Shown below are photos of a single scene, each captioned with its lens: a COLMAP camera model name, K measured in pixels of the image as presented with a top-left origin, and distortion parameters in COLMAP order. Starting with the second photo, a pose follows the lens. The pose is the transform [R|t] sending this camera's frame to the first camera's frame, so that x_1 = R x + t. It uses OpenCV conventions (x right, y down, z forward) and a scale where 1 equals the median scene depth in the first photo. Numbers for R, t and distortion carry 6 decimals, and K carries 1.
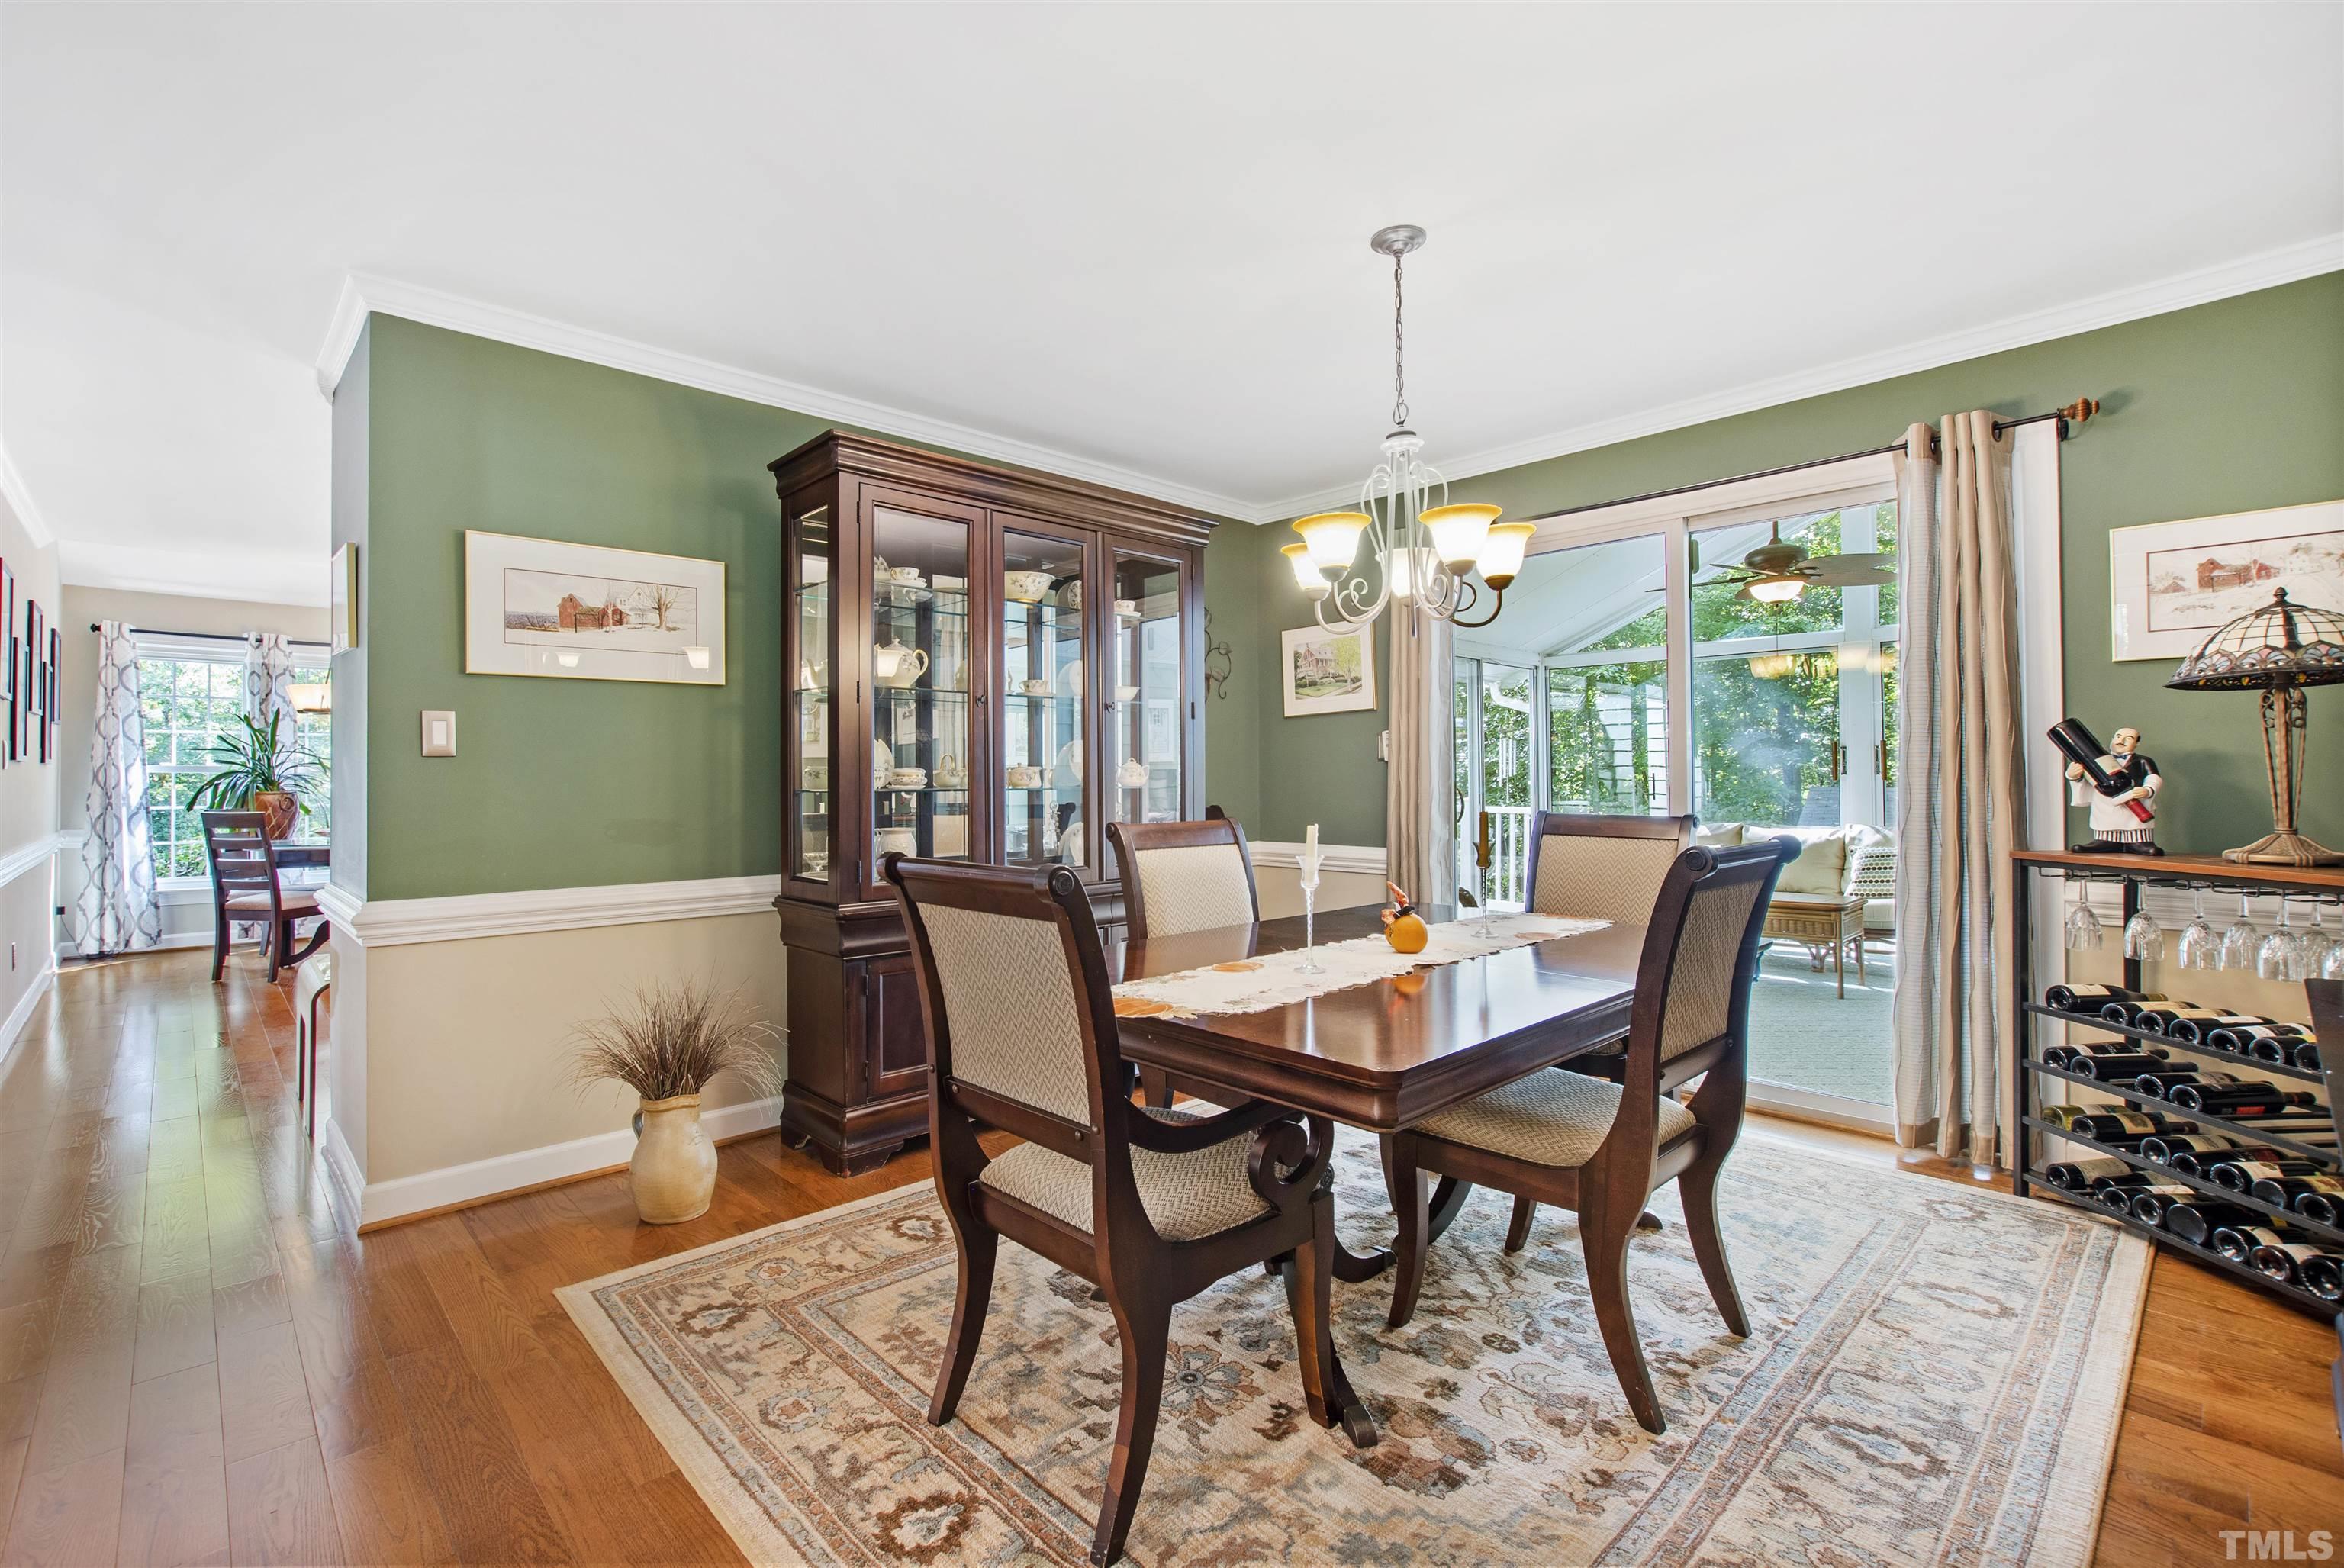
lens RADIAL K [[1049.6, 0, 1172.2], [0, 1049.6, 768.1], [0, 0, 1]] dist [0.000038, -0.000078]
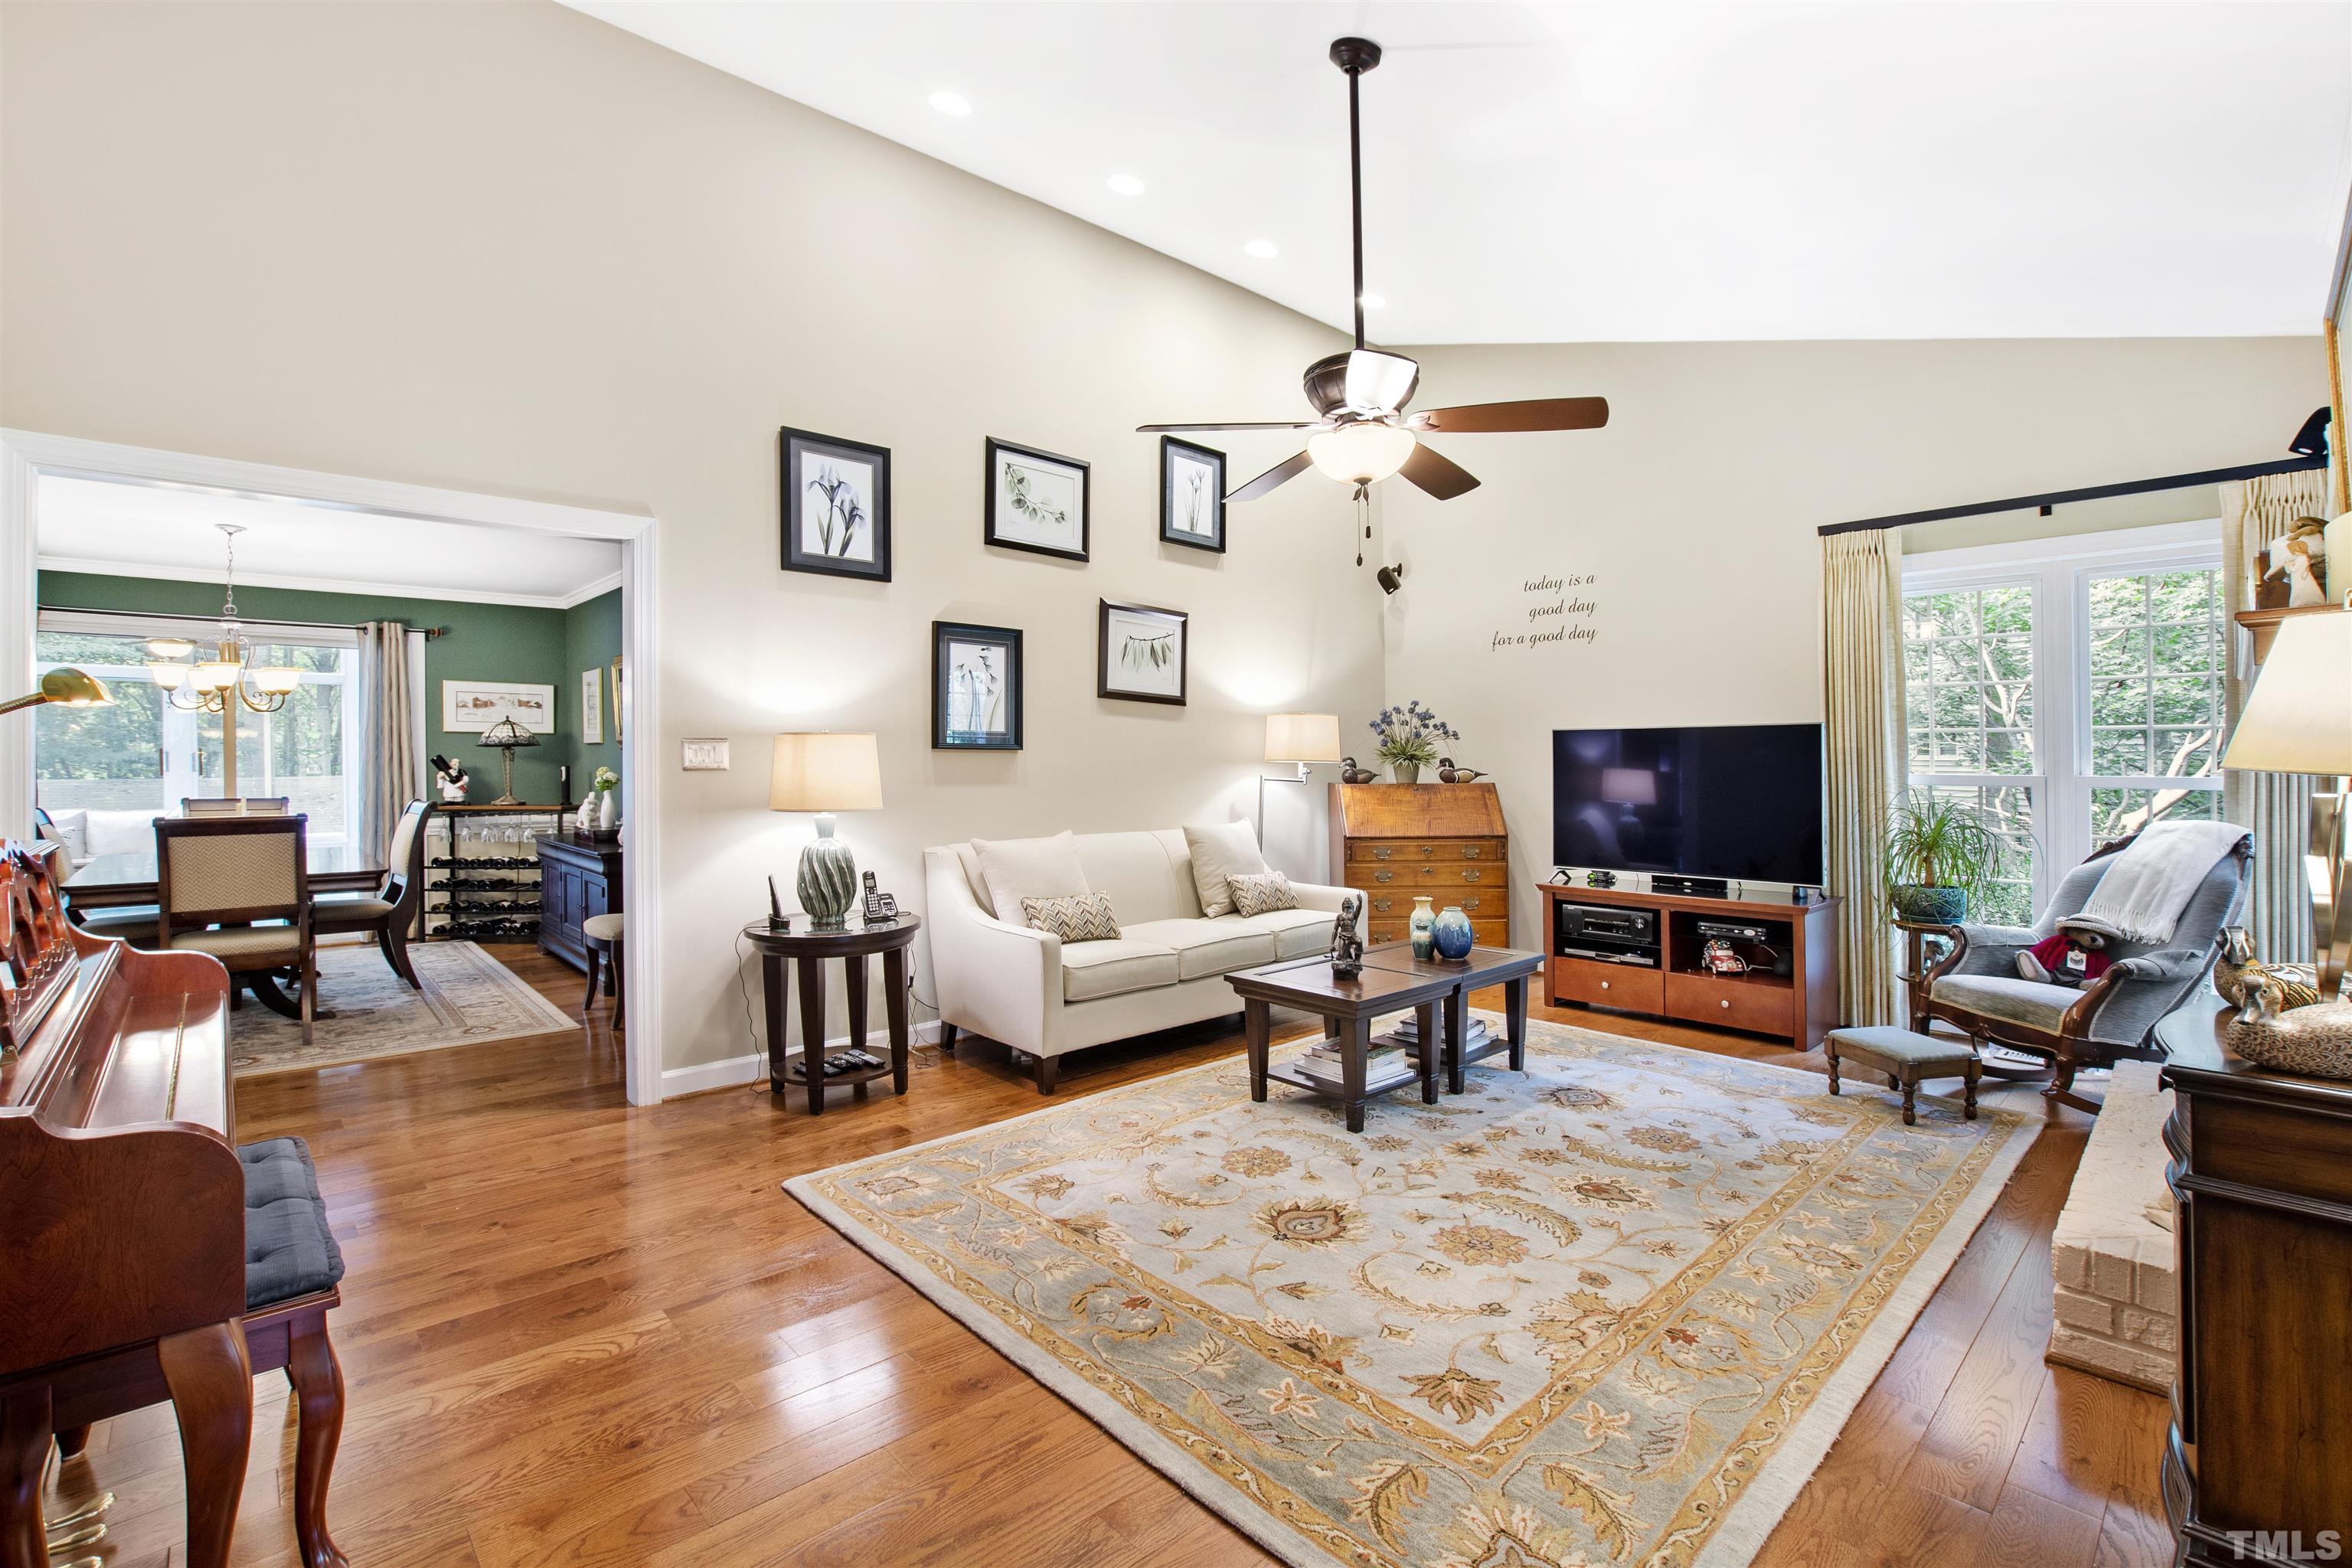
lens RADIAL K [[1037.4, 0, 1172.5], [0, 1037.4, 765.0], [0, 0, 1]] dist [-0.006245, -0.000607]
pose [[0.014217, 0.001963, 0.999897, -1.698883], [-0.009432, 0.999954, -0.001829, -0.033634], [-0.999854, -0.009405, 0.014235, -0.866857]]
